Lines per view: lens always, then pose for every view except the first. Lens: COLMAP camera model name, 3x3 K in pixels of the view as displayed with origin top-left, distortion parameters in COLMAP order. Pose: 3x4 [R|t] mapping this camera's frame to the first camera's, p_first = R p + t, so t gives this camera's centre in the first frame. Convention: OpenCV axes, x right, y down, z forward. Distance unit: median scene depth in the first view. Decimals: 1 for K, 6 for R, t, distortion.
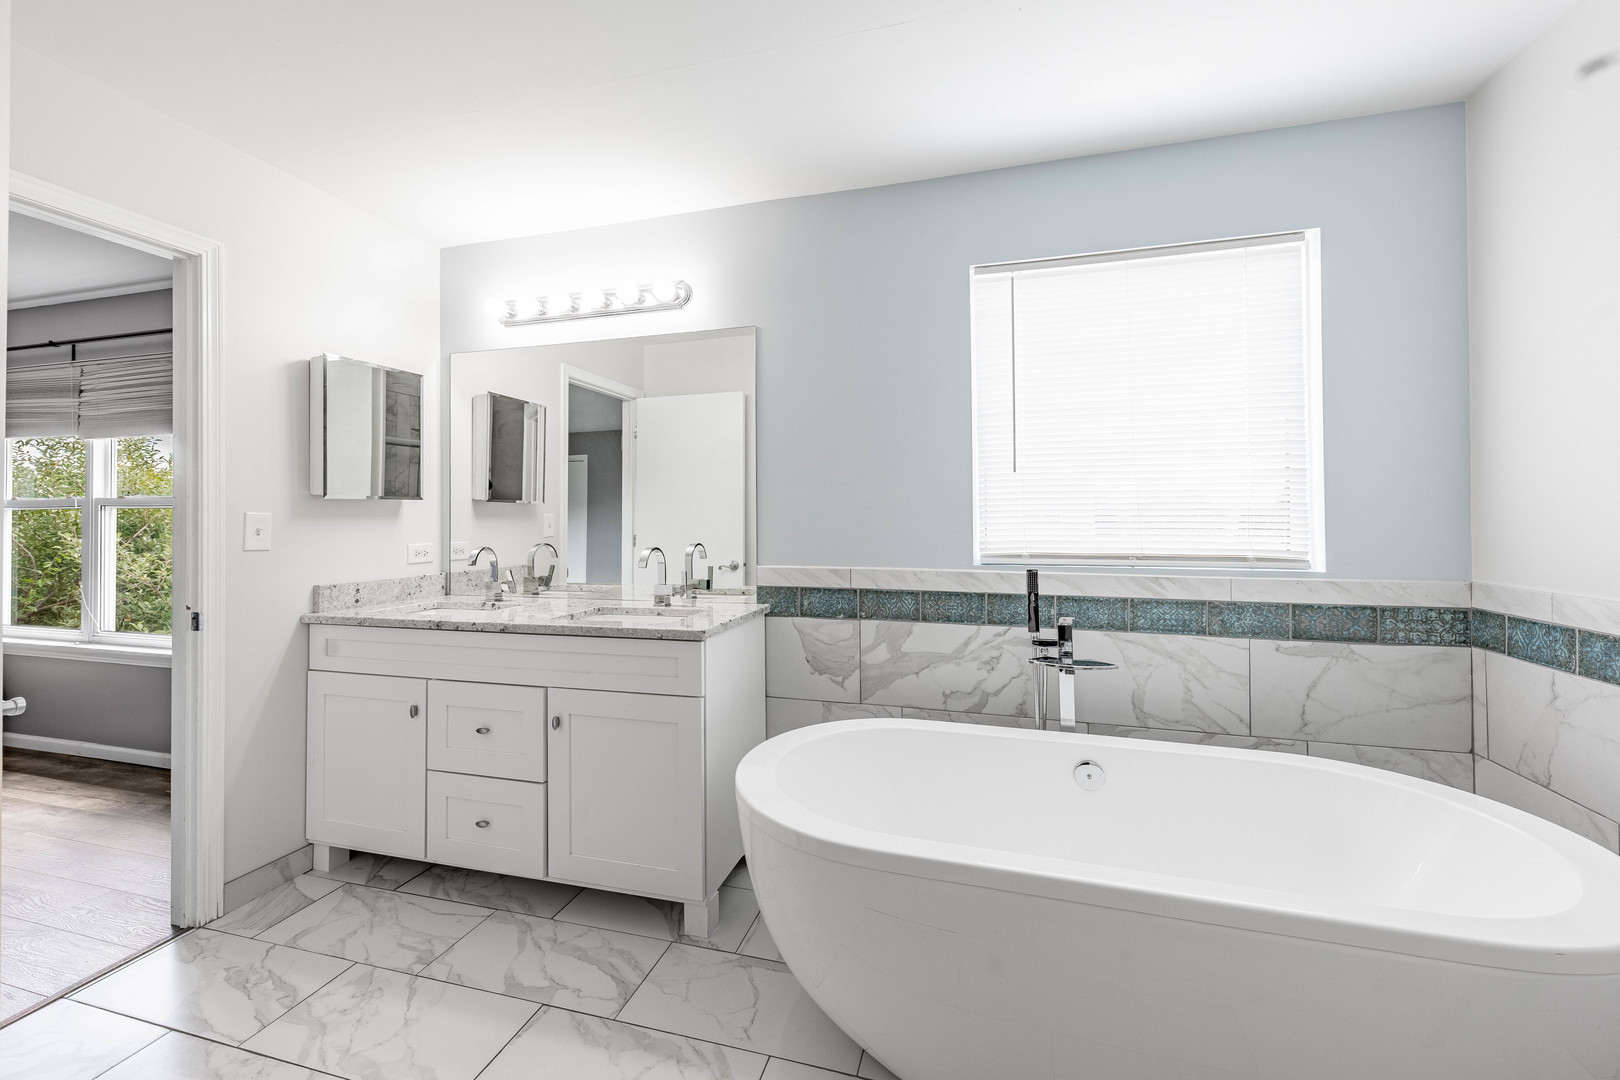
lens RADIAL K [[649.5, 0, 805.5], [0, 649.5, 507.4], [0, 0, 1]] dist [0.002233, -0.000075]
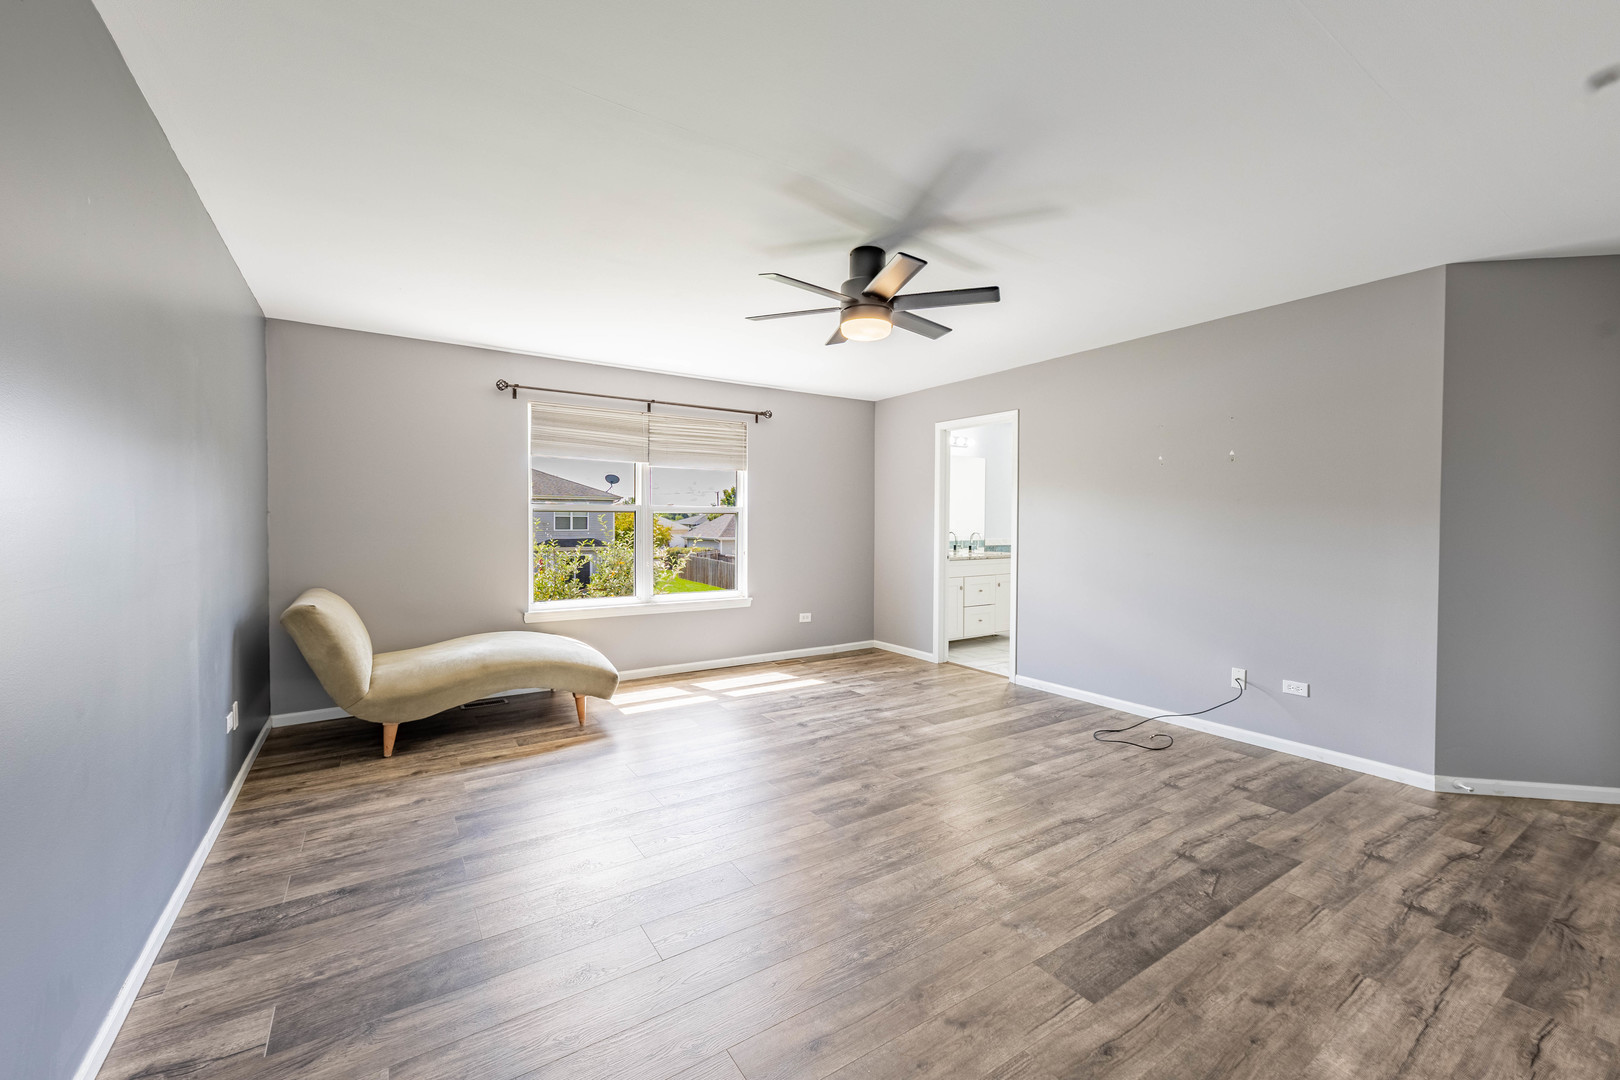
lens RADIAL K [[653.7, 0, 806.1], [0, 653.7, 533.8], [0, 0, 1]] dist [0.001379, -0.003918]
pose [[0.656605, -0.000893, 0.754234, -1.973313], [-0.018723, 0.999672, 0.017483, 0.018081], [-0.754002, -0.025601, 0.656373, -0.245344]]
